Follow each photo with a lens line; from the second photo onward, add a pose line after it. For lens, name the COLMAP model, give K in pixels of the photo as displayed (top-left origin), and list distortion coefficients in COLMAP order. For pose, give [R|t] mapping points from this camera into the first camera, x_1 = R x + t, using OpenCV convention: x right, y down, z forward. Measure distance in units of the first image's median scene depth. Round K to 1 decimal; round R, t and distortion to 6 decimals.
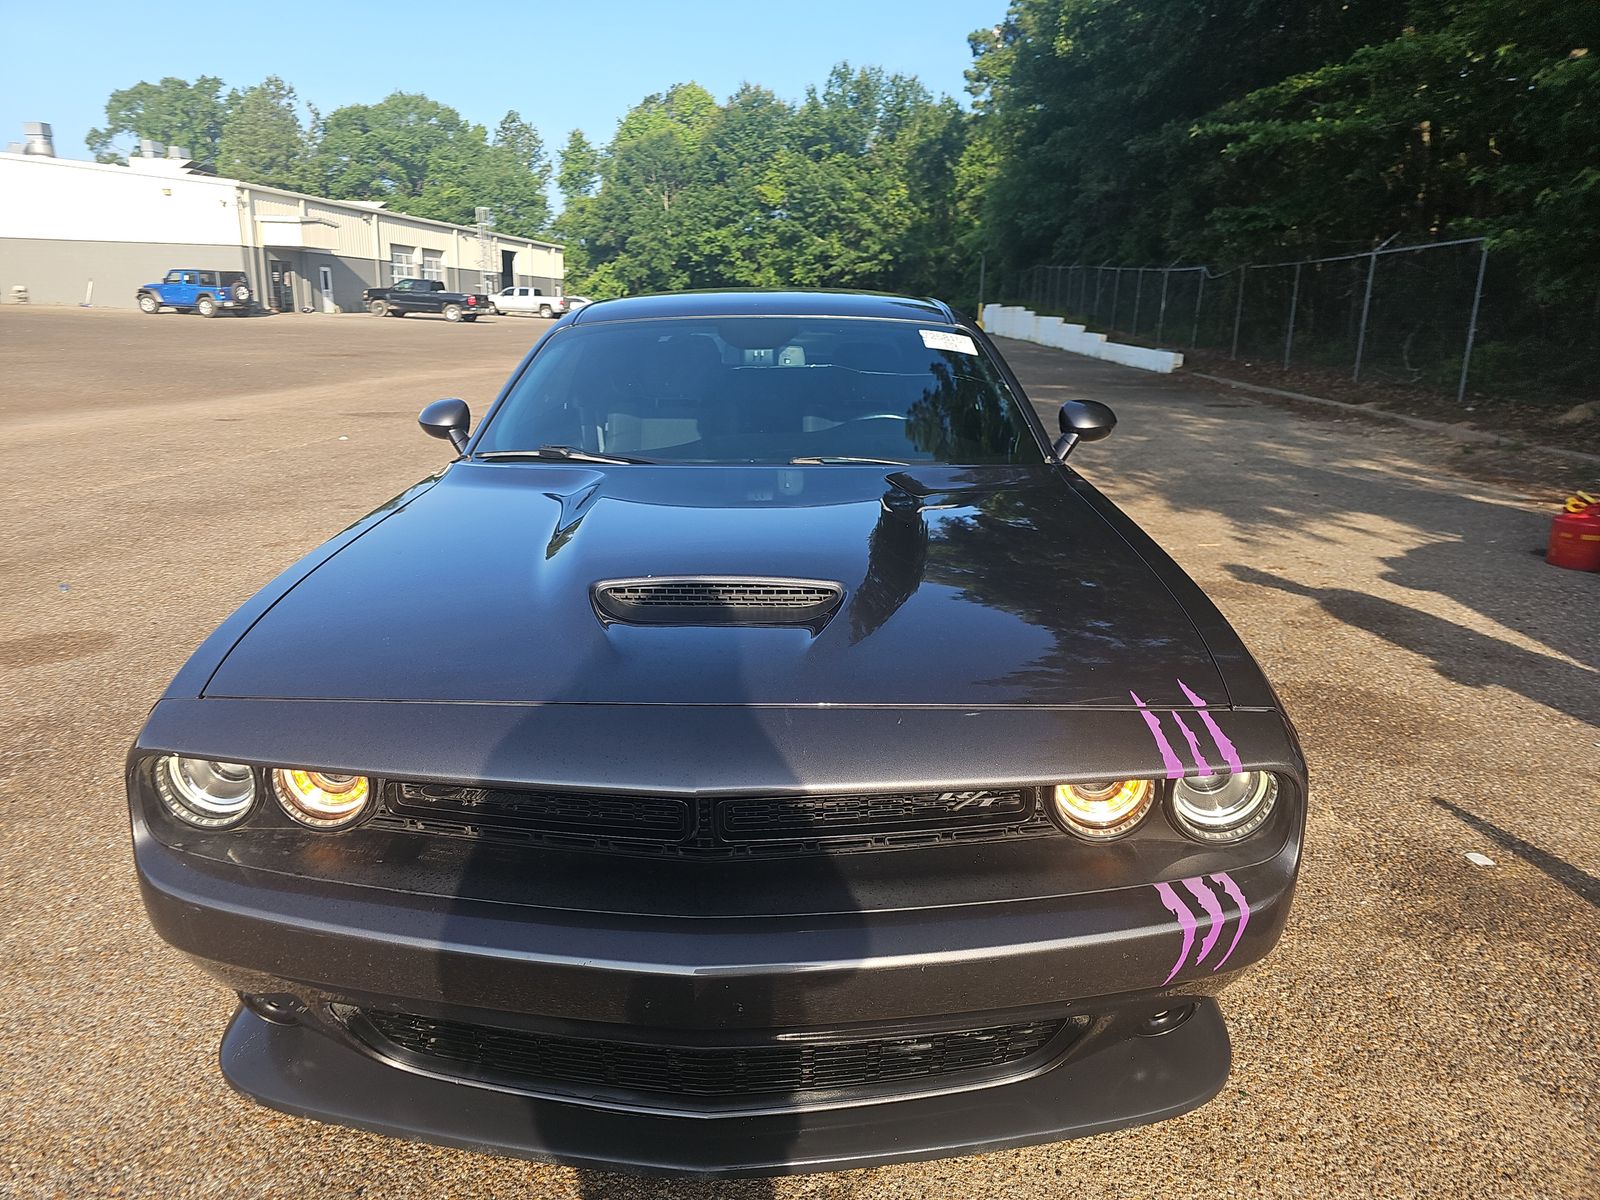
lens RADIAL K [[1028.4, 0, 800.7], [0, 1028.4, 634.5], [0, 0, 1]] dist [0.031685, -0.058374]
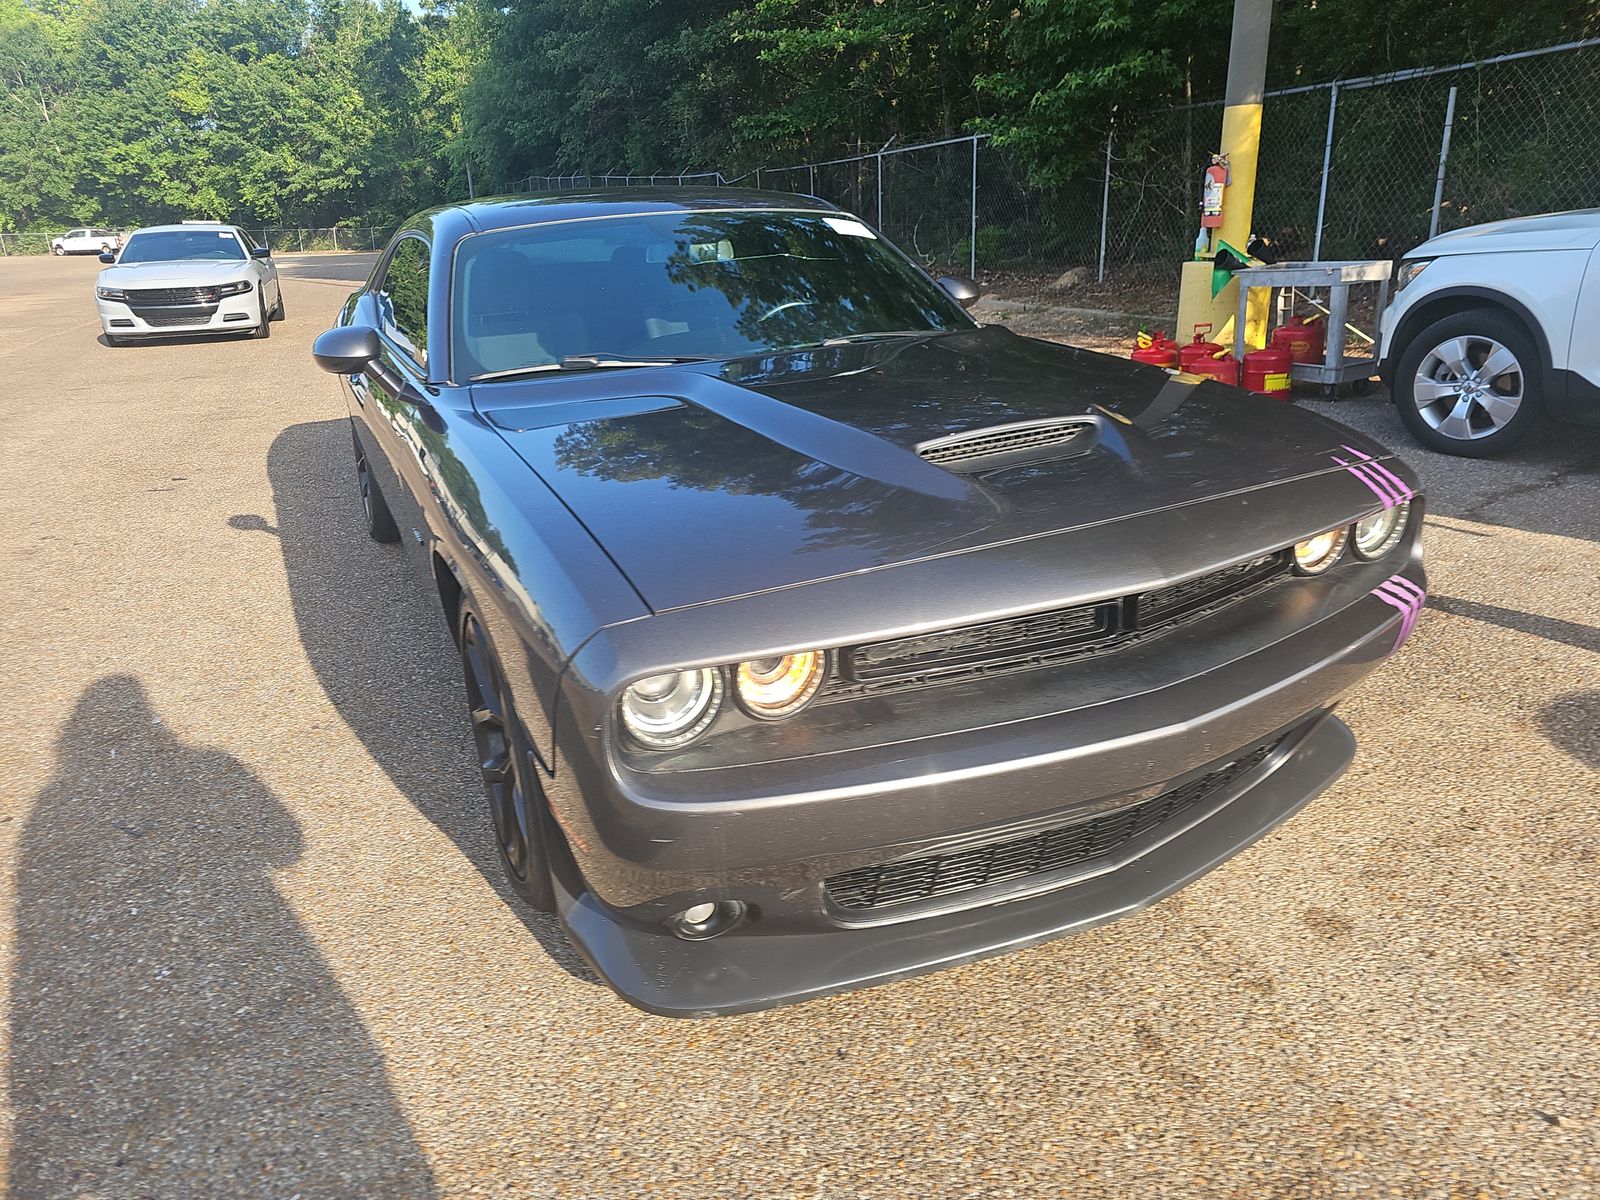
lens RADIAL K [[1086.5, 0, 757.5], [0, 1086.5, 597.1], [0, 0, 1]] dist [0.021643, -0.033282]
pose [[0.864010, -0.203345, 0.460584, -0.124442], [0.194278, 0.978614, 0.067607, -0.000859], [-0.464481, 0.031068, 0.885038, 0.012083]]
